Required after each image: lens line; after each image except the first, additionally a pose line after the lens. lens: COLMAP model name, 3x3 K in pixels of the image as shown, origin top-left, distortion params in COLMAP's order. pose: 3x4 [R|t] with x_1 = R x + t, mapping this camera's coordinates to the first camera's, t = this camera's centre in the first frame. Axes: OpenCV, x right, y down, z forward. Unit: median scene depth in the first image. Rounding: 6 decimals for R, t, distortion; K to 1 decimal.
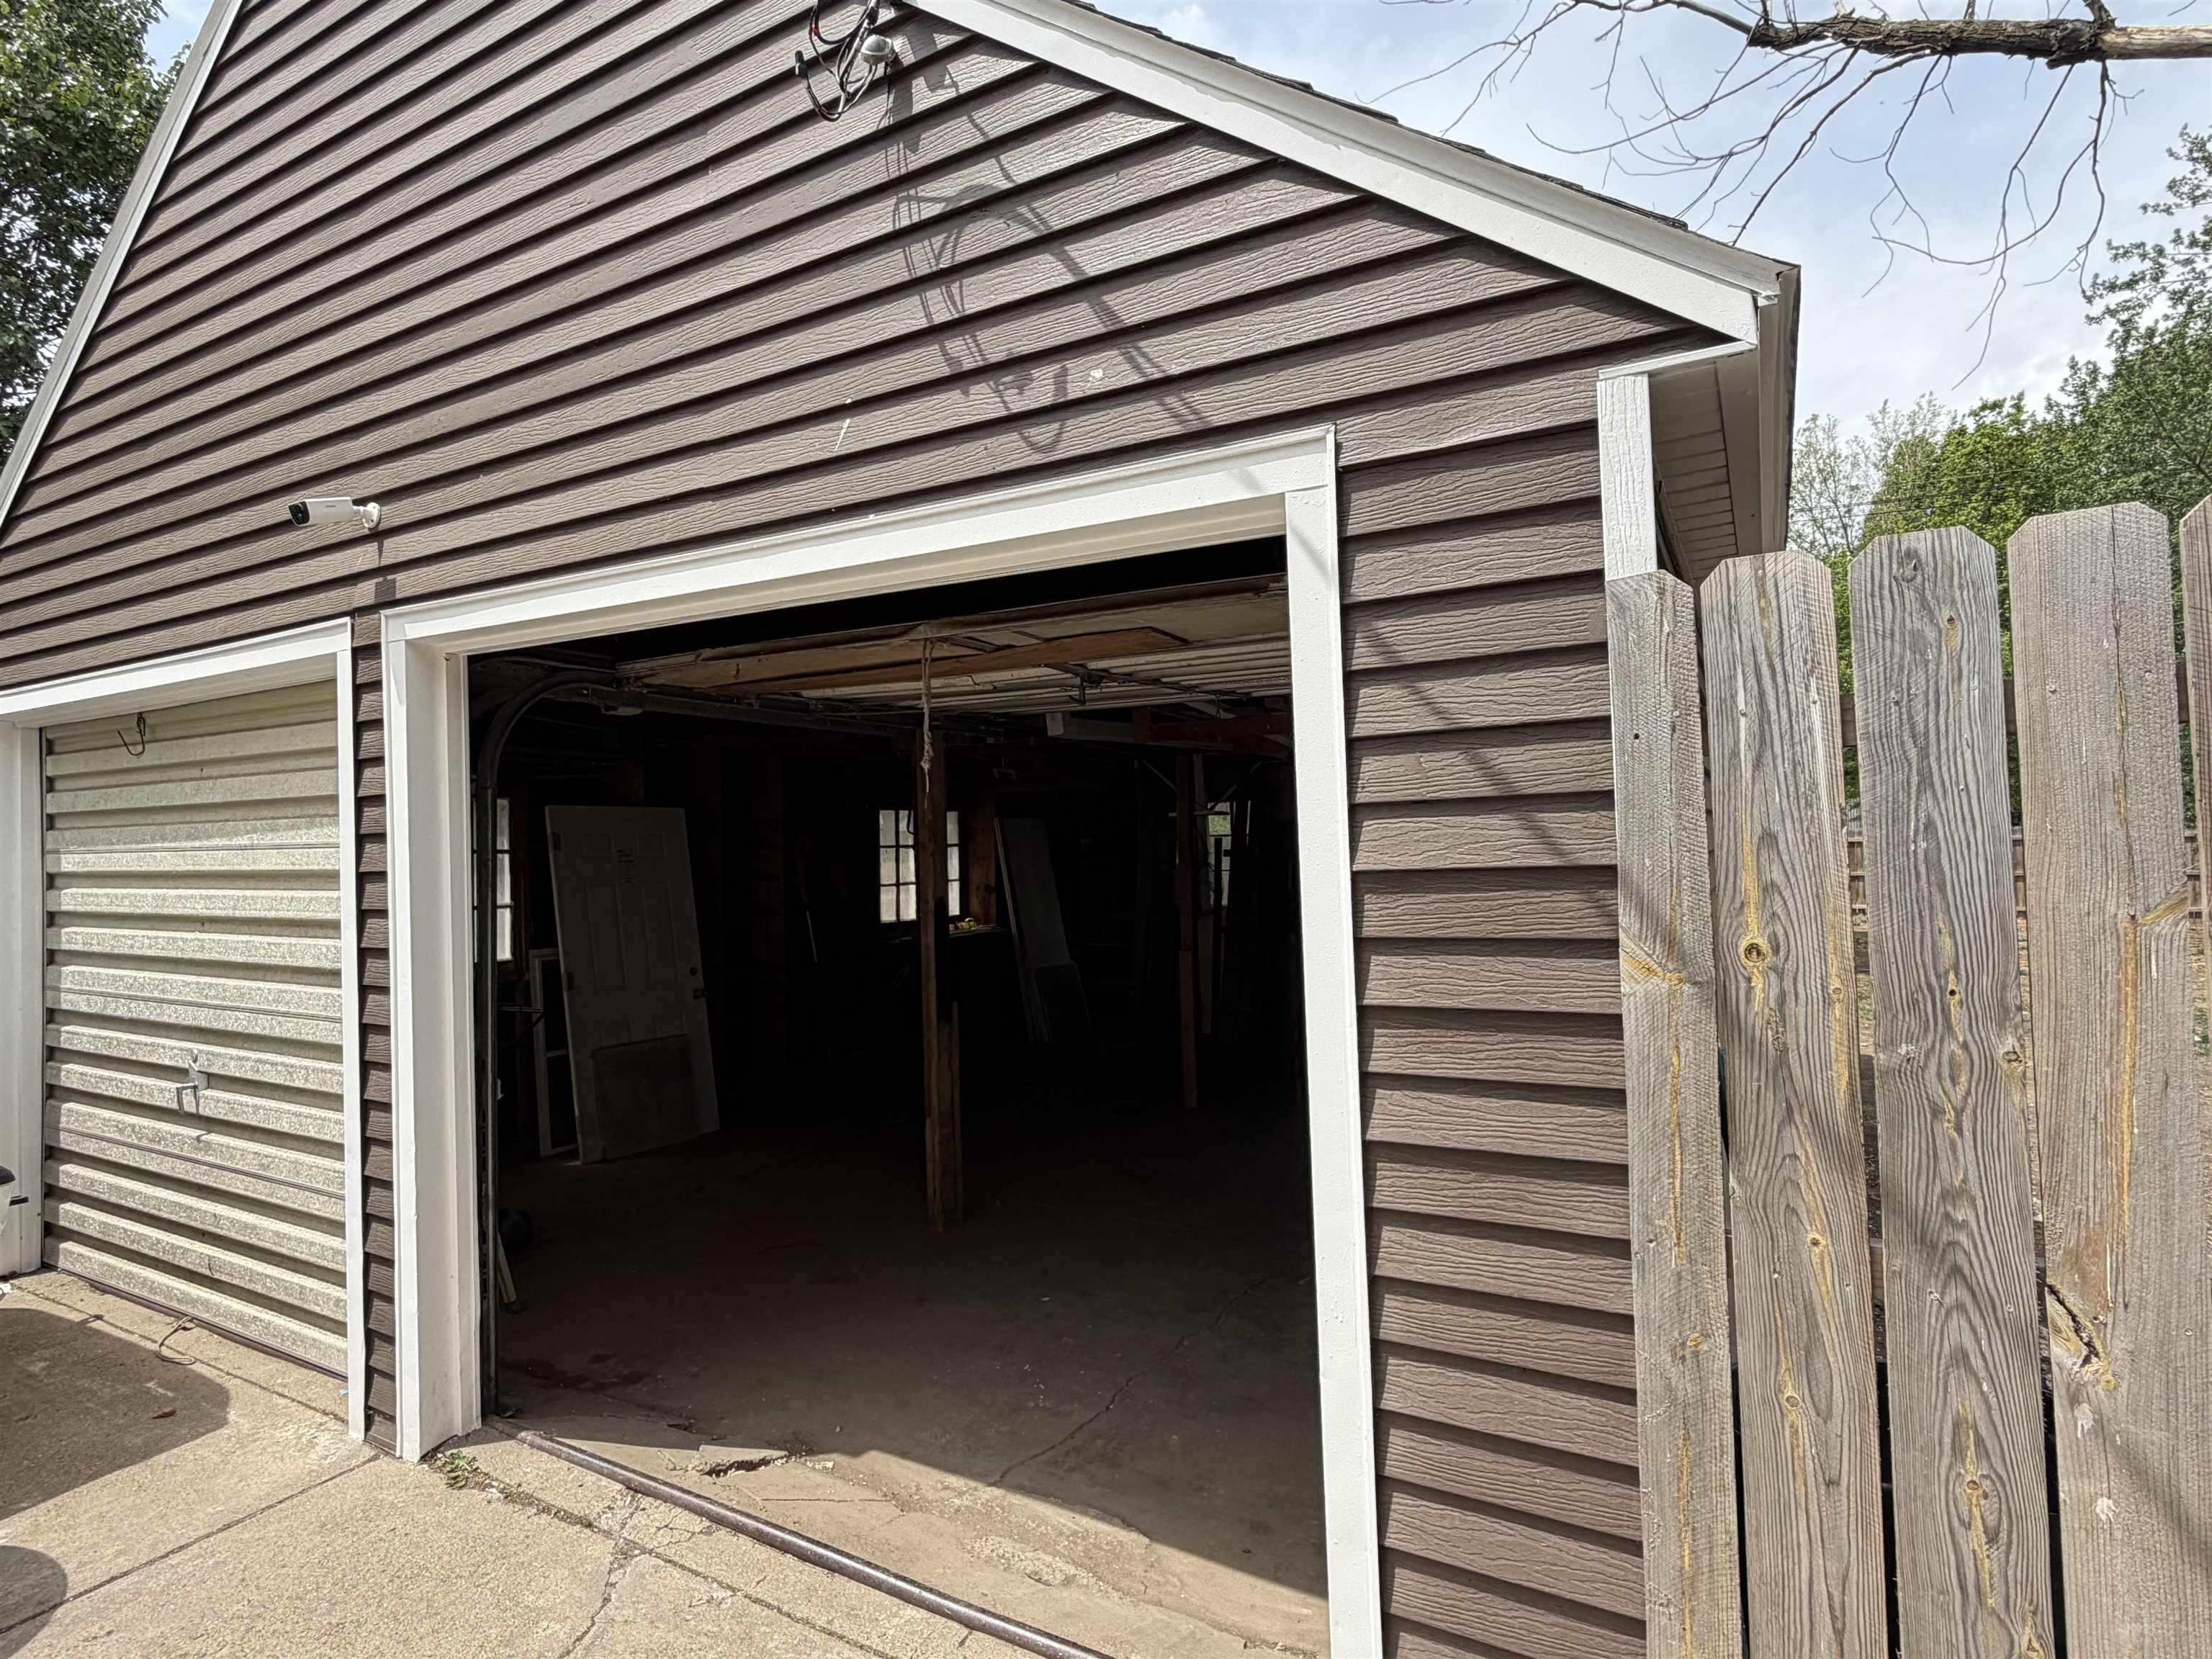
lens RADIAL K [[1178.0, 0, 1104.8], [0, 1178.0, 824.7], [0, 0, 1]] dist [0.008262, 0.000725]
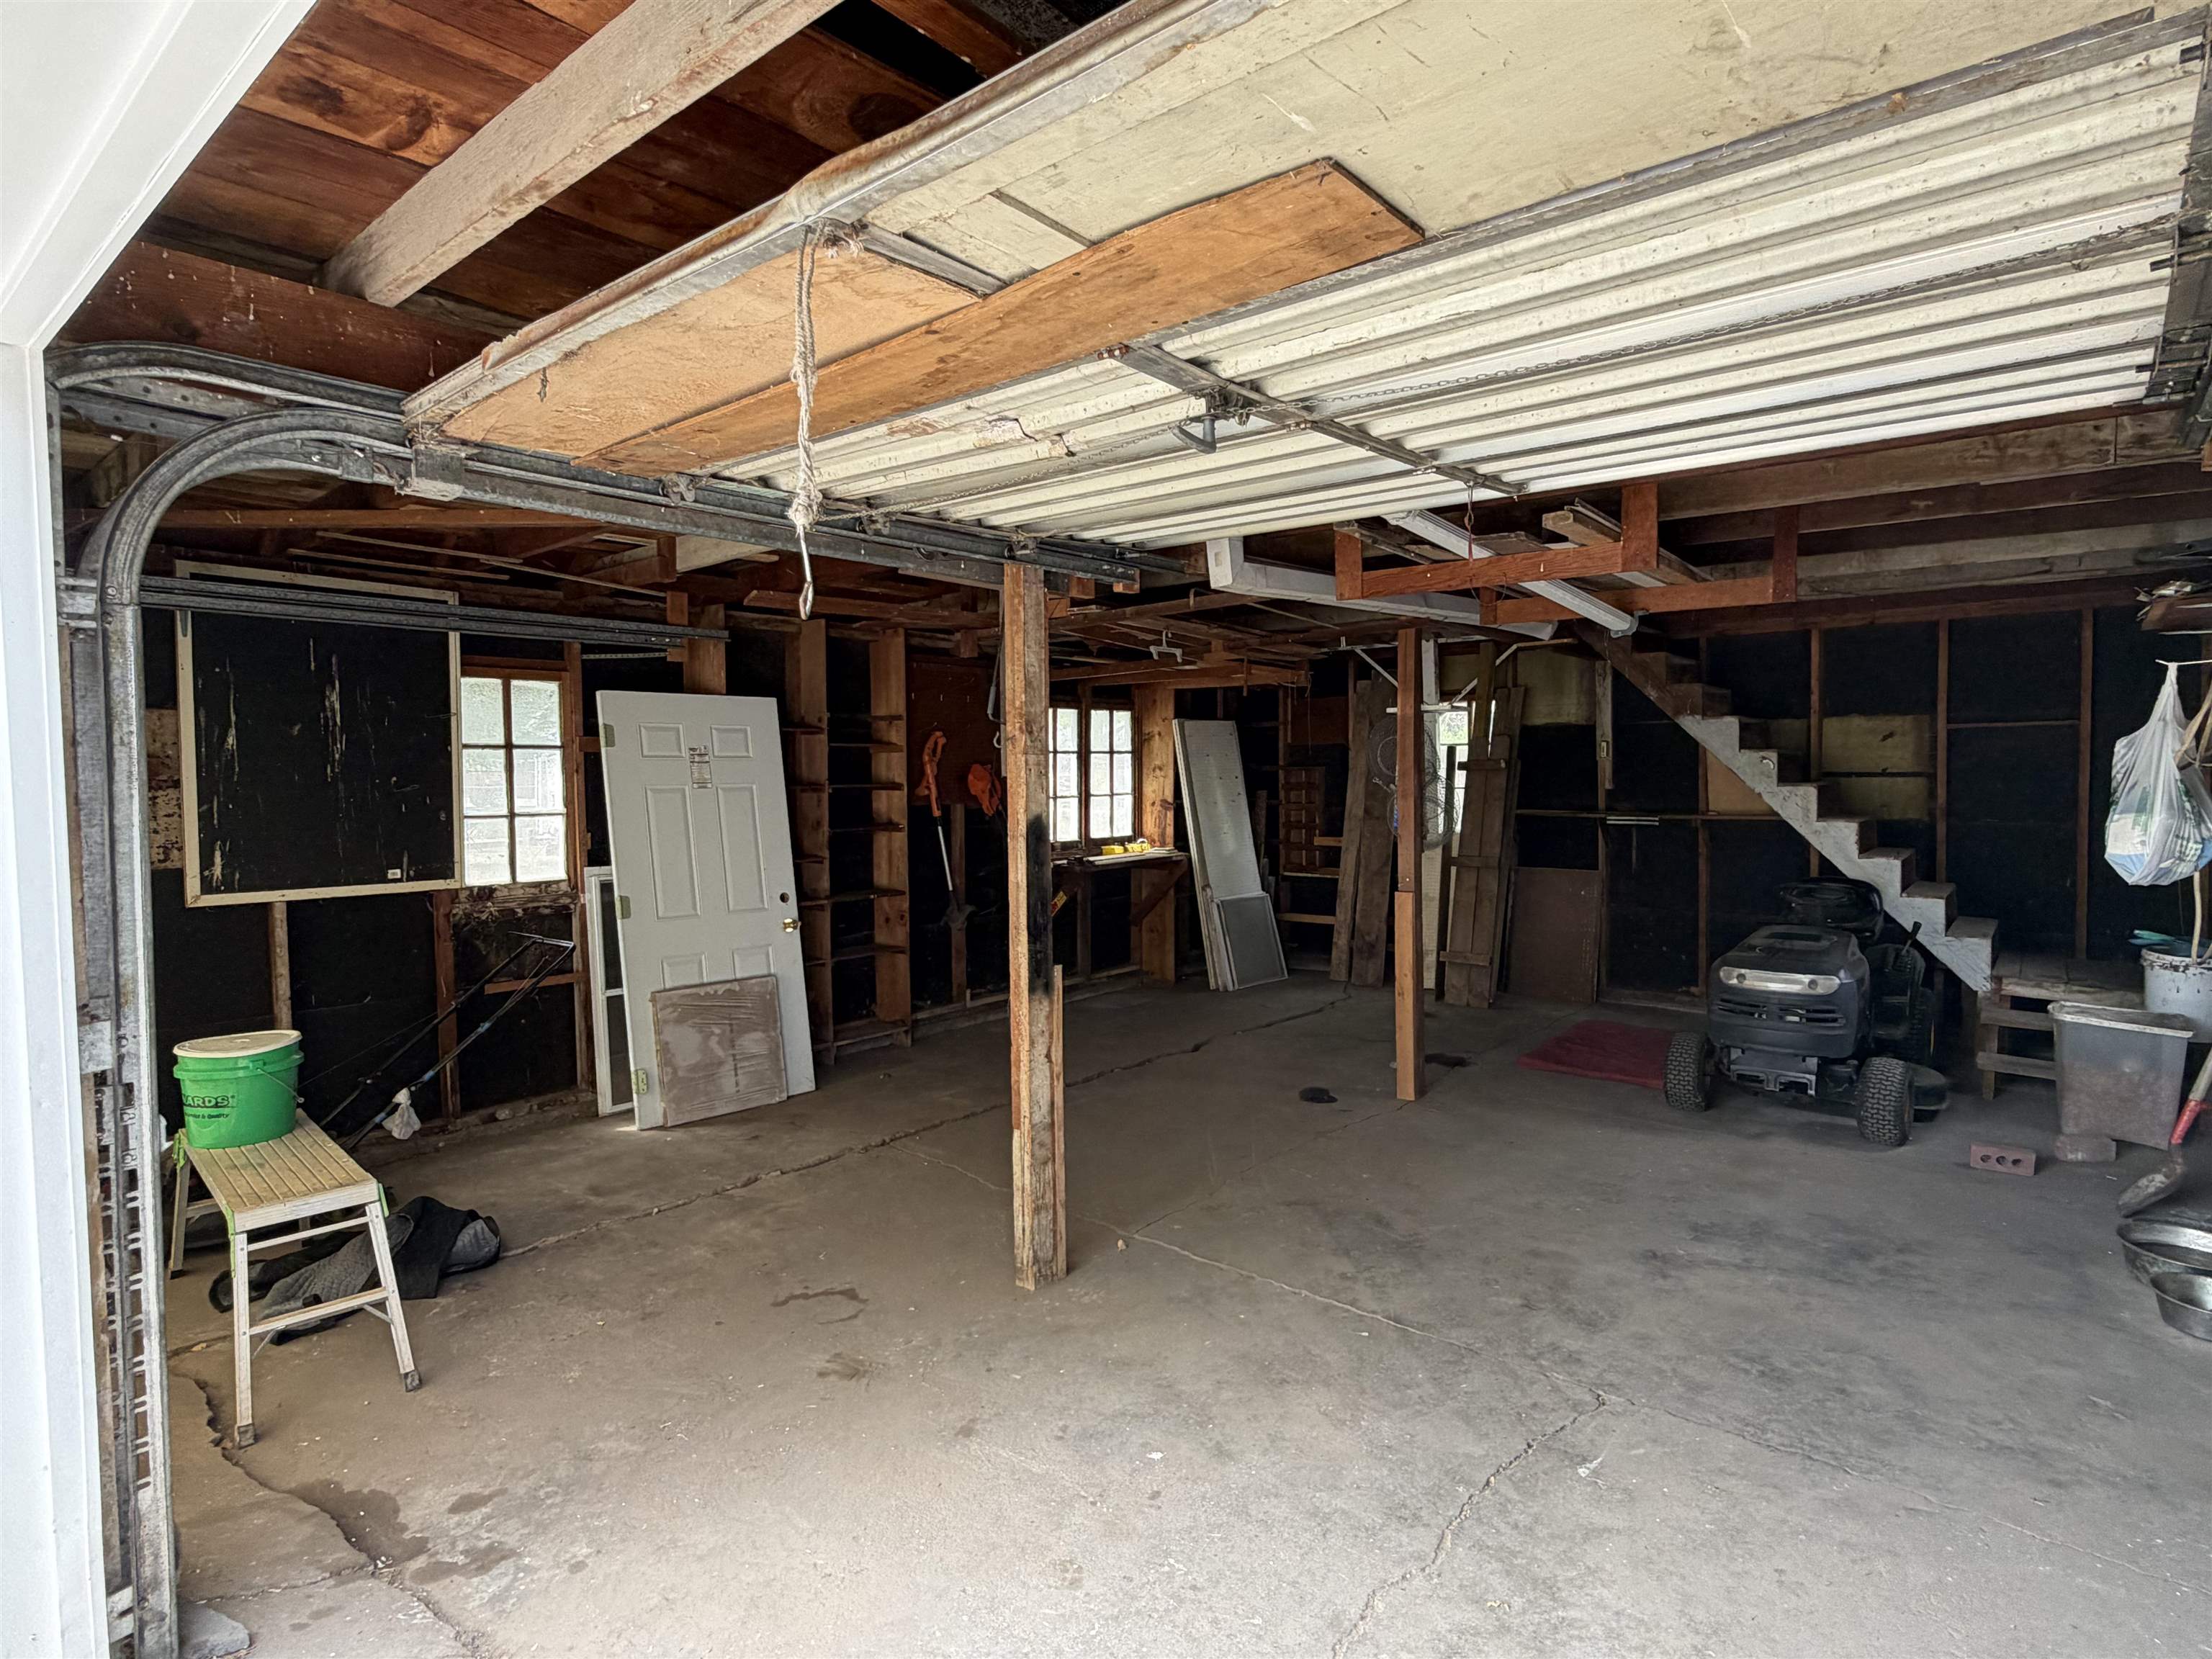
lens RADIAL K [[1178.0, 0, 1099.6], [0, 1178.0, 828.8], [0, 0, 1]] dist [0.008262, 0.000725]
pose [[0.982162, 0.023457, -0.186569, 0.019462], [-0.009530, 0.997123, 0.075198, 0.014004], [0.187796, -0.072079, 0.979560, 0.260688]]
